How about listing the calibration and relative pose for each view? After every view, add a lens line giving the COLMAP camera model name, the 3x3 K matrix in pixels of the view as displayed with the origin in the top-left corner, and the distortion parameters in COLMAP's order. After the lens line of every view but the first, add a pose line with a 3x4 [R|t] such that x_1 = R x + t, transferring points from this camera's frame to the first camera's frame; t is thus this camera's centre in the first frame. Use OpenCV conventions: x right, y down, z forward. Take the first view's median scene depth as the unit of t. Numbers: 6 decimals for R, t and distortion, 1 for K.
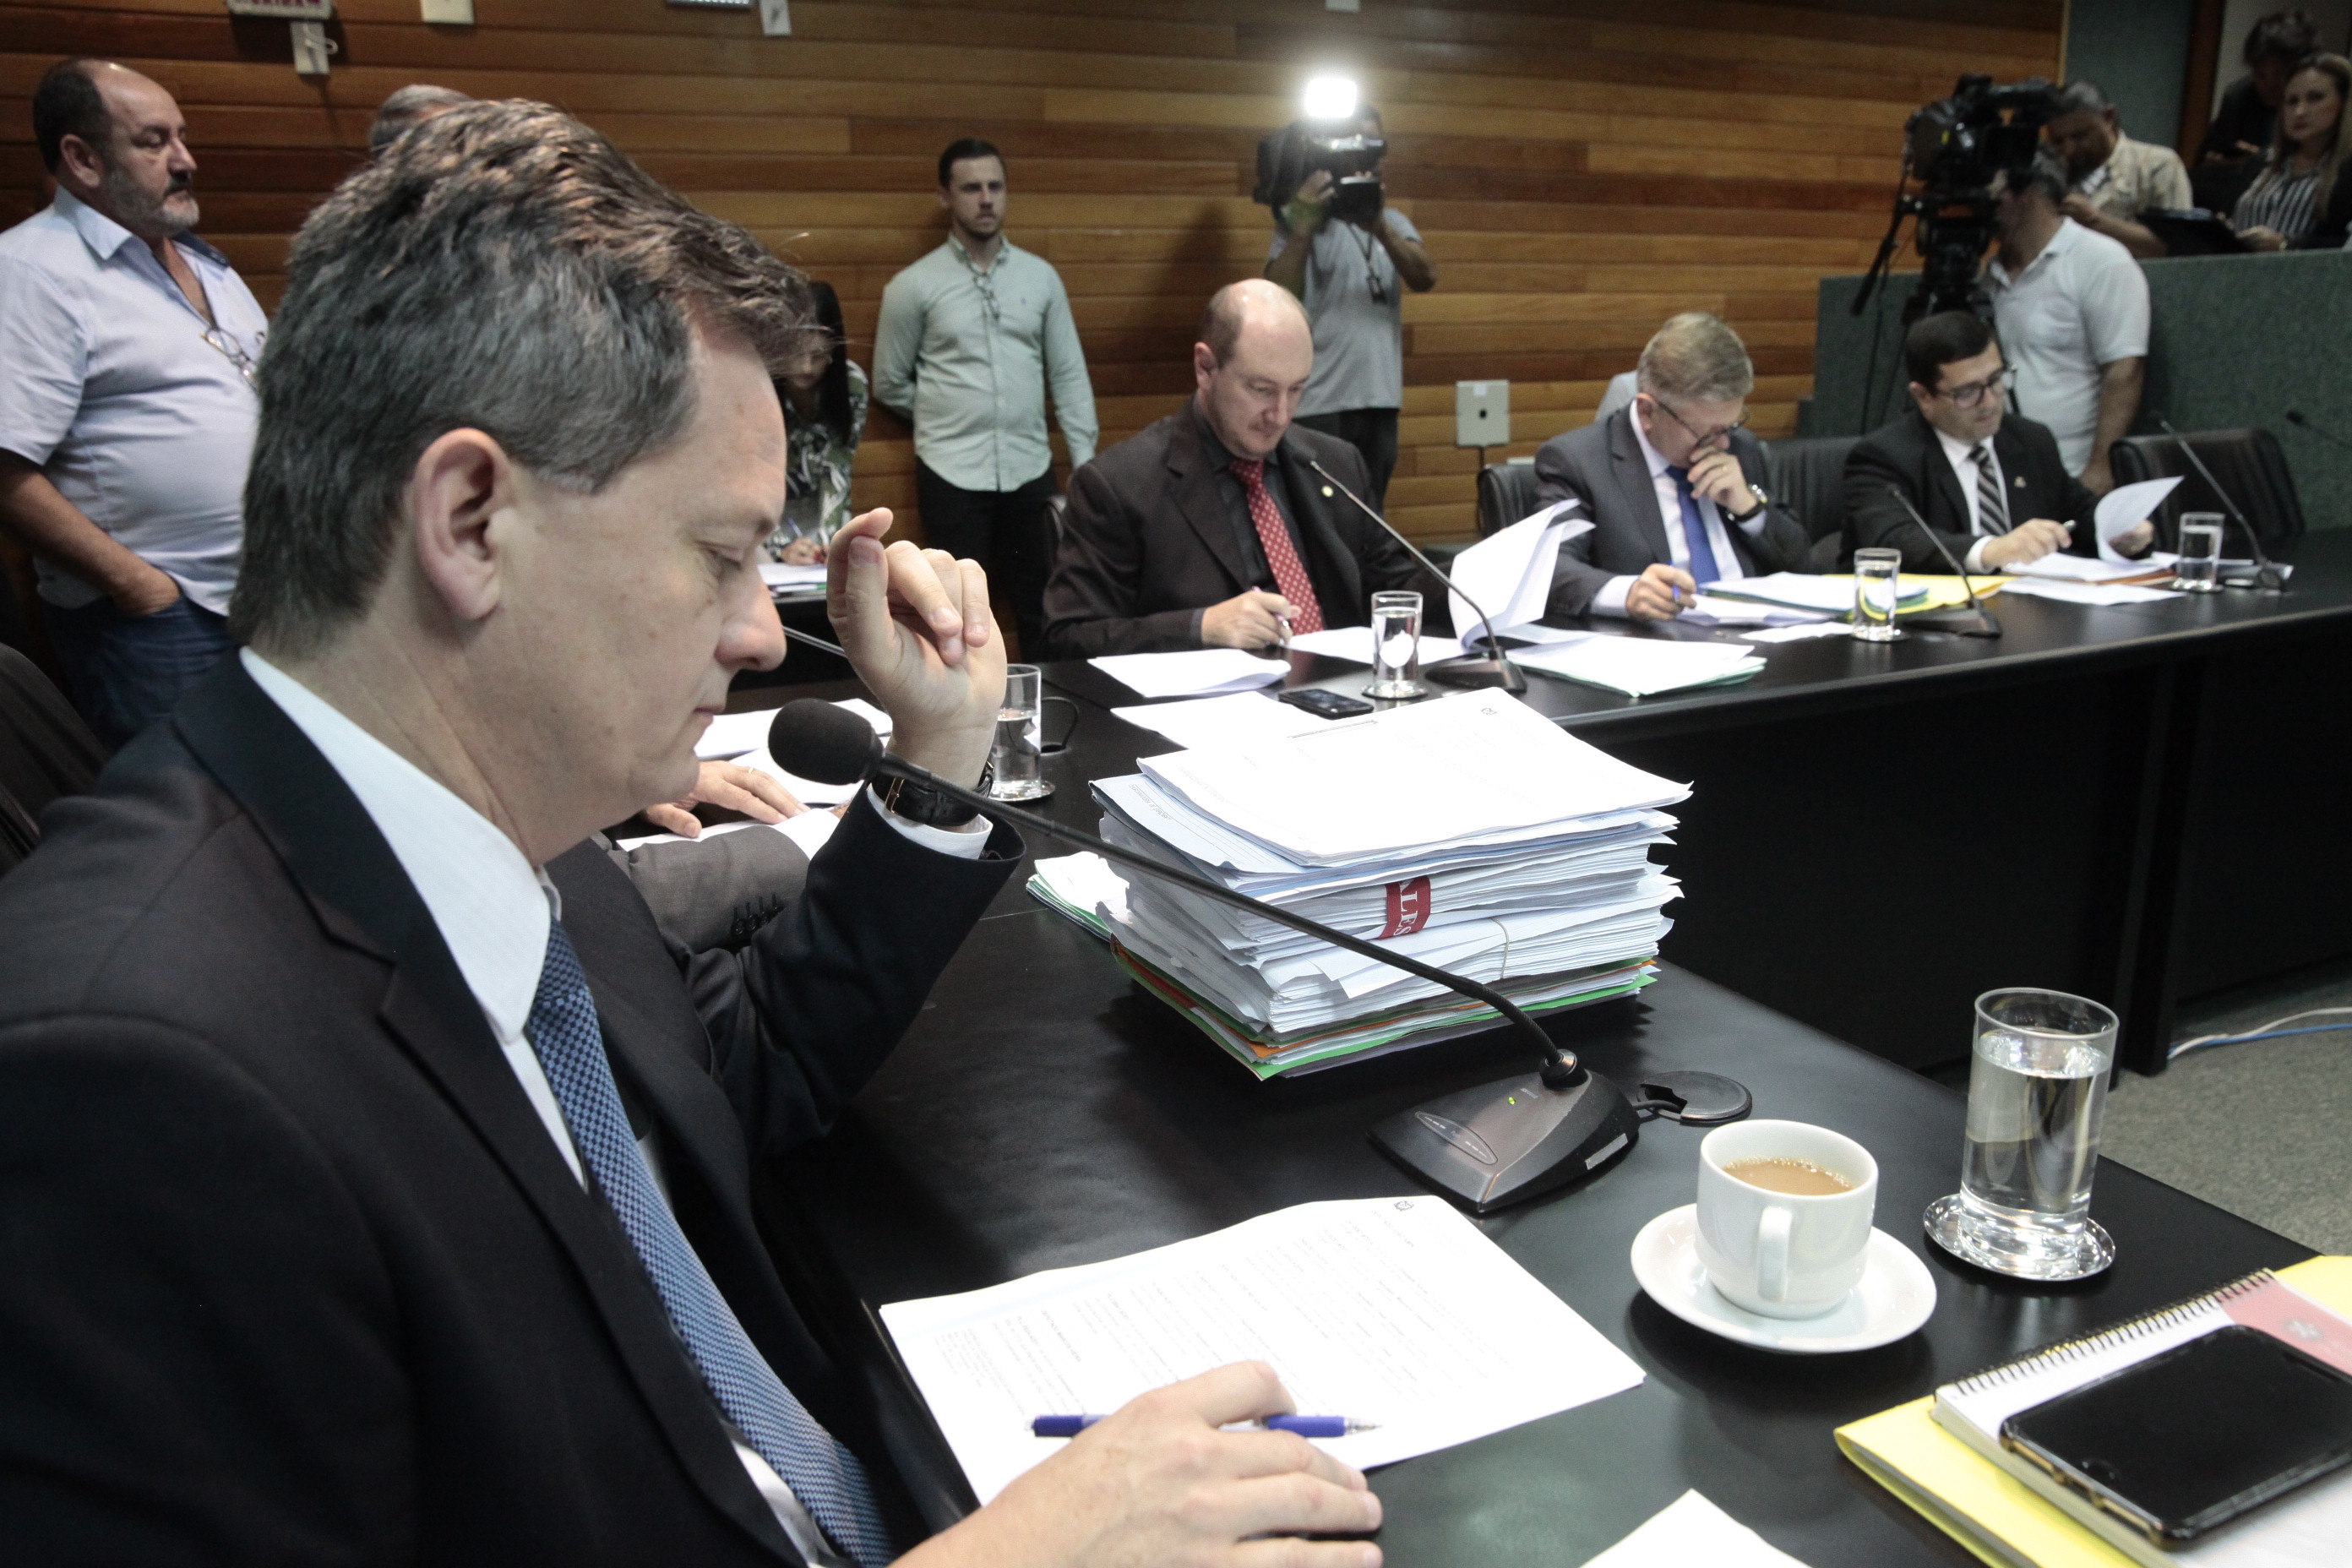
lens RADIAL K [[1723.6, 0, 1175.8], [0, 1723.6, 780.2], [0, 0, 1]] dist [-0.002004, 0.002182]
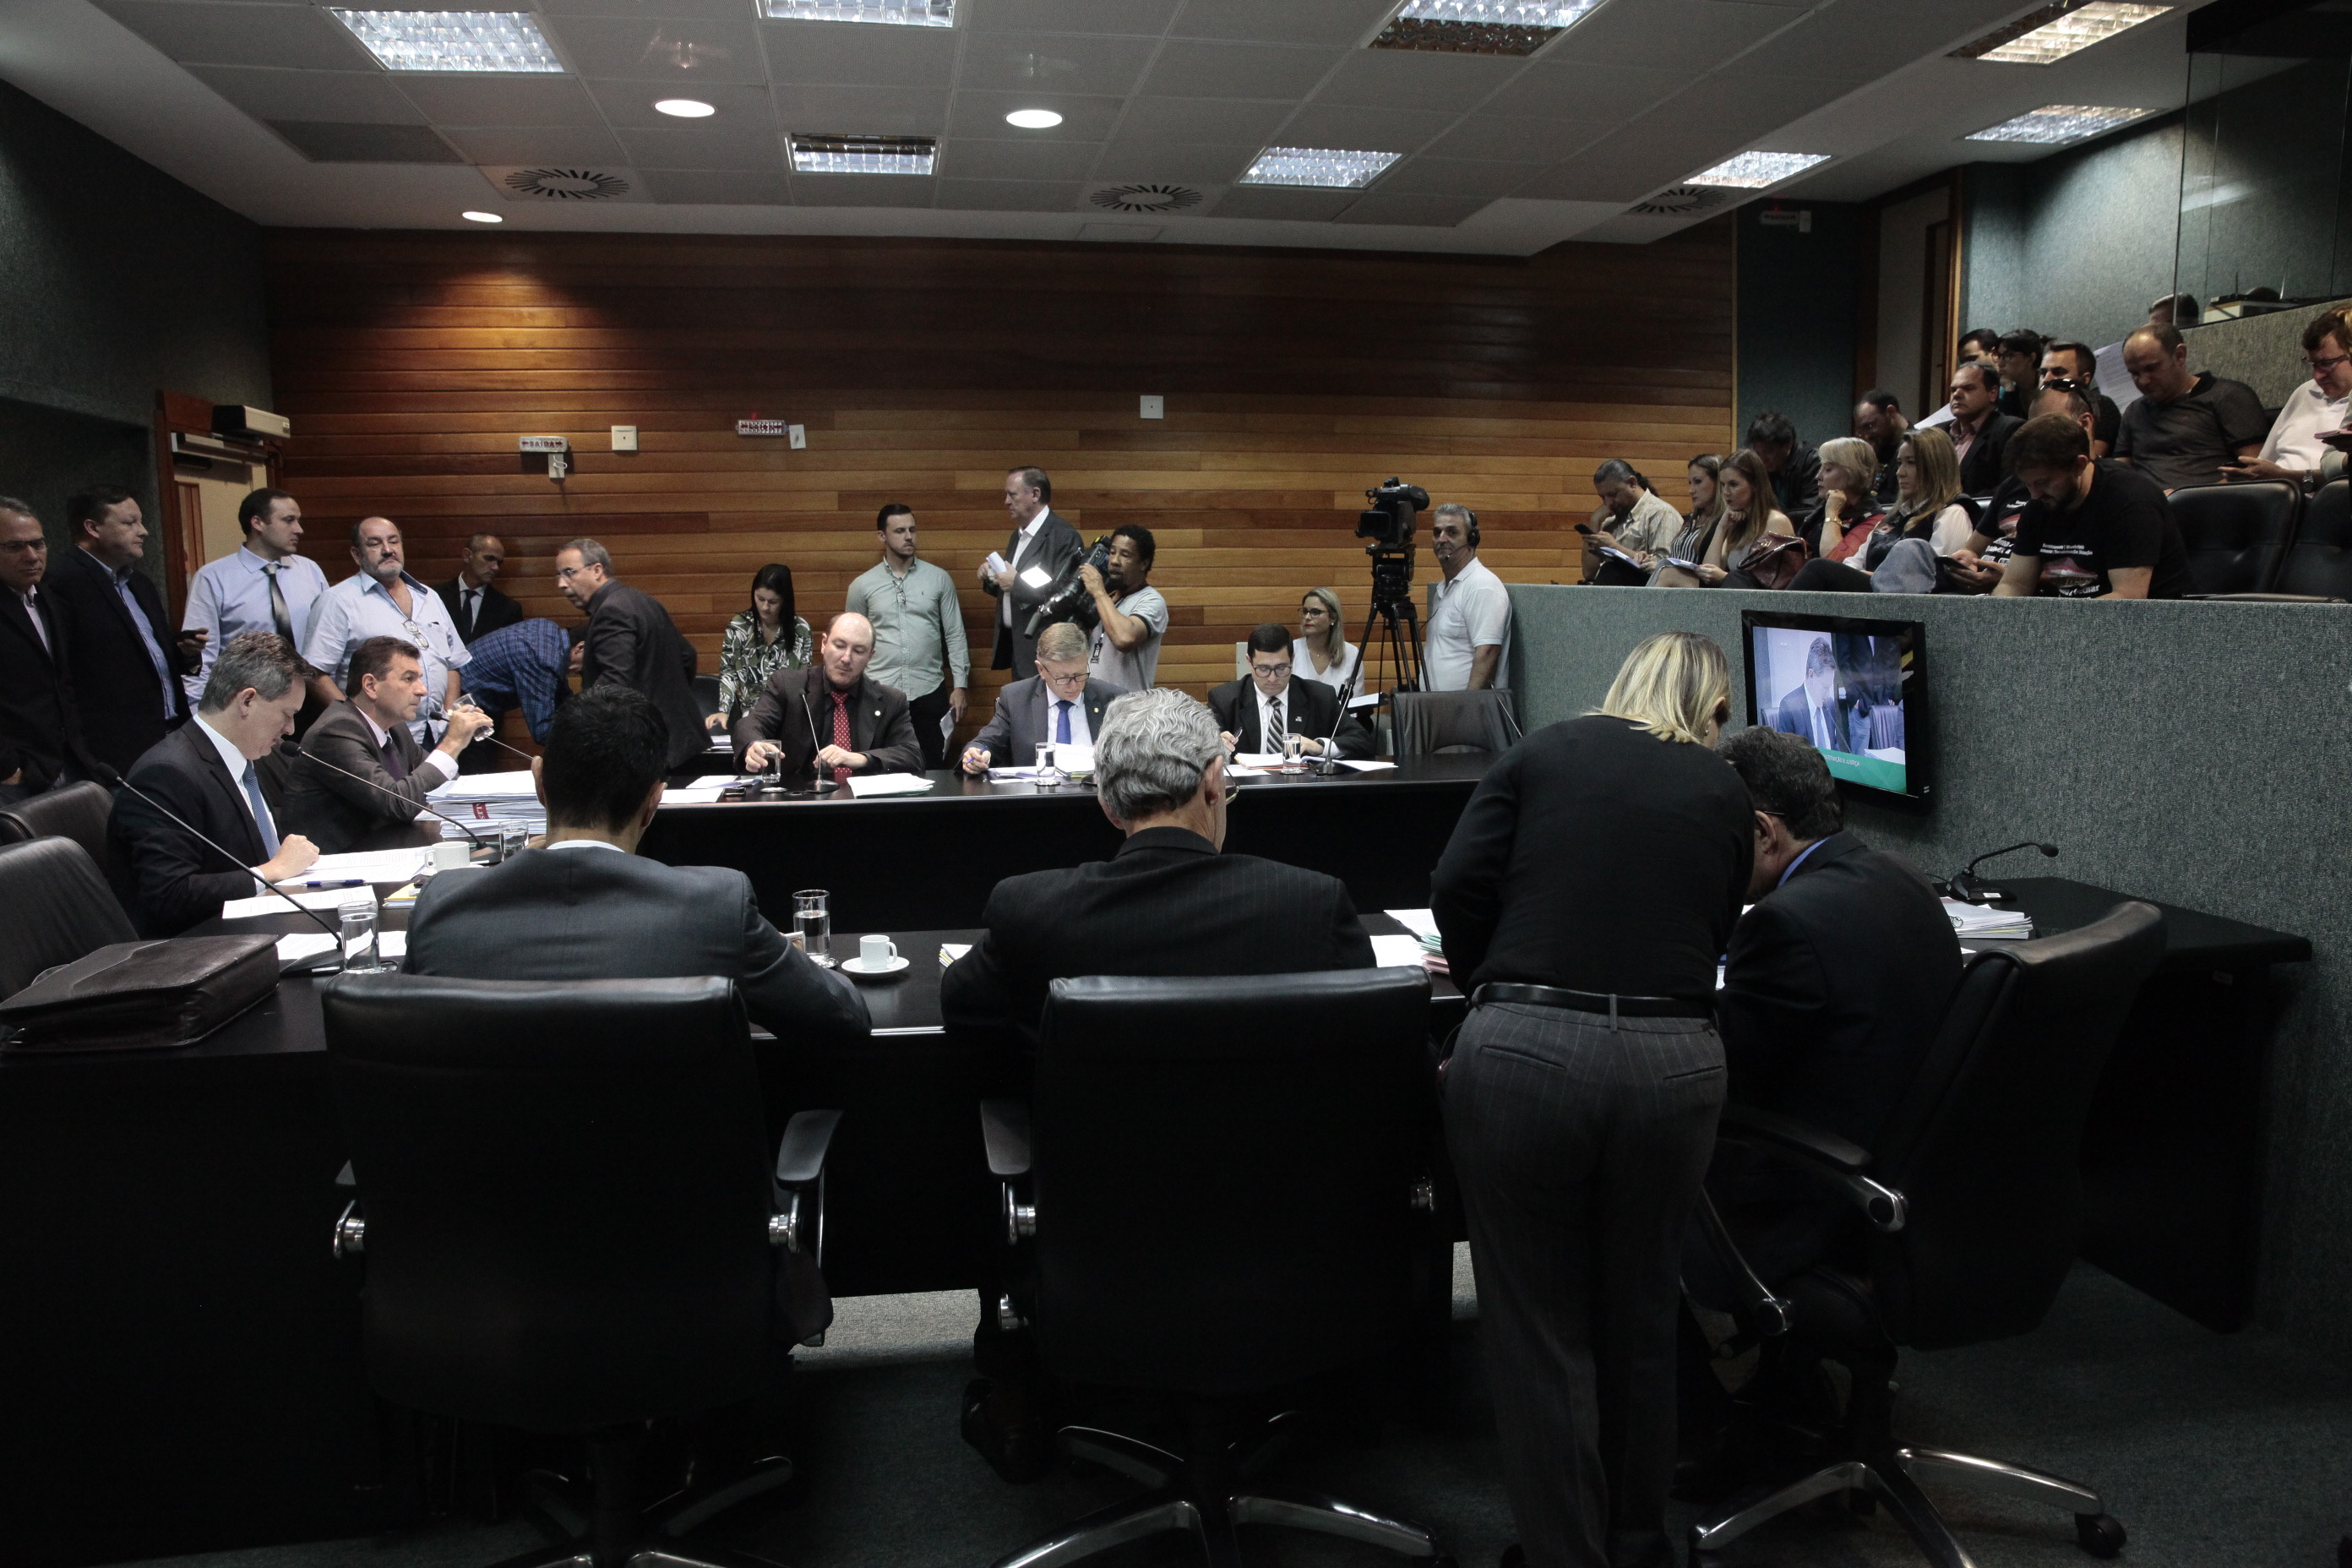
lens RADIAL K [[1646.1, 0, 1170.4], [0, 1646.1, 784.1], [0, 0, 1]] dist [-0.026517, 0.013180]
pose [[0.969265, 0.045762, -0.241724, 0.565578], [-0.072557, 0.992017, -0.103136, 0.065831], [0.235075, 0.117505, 0.964848, -0.520402]]
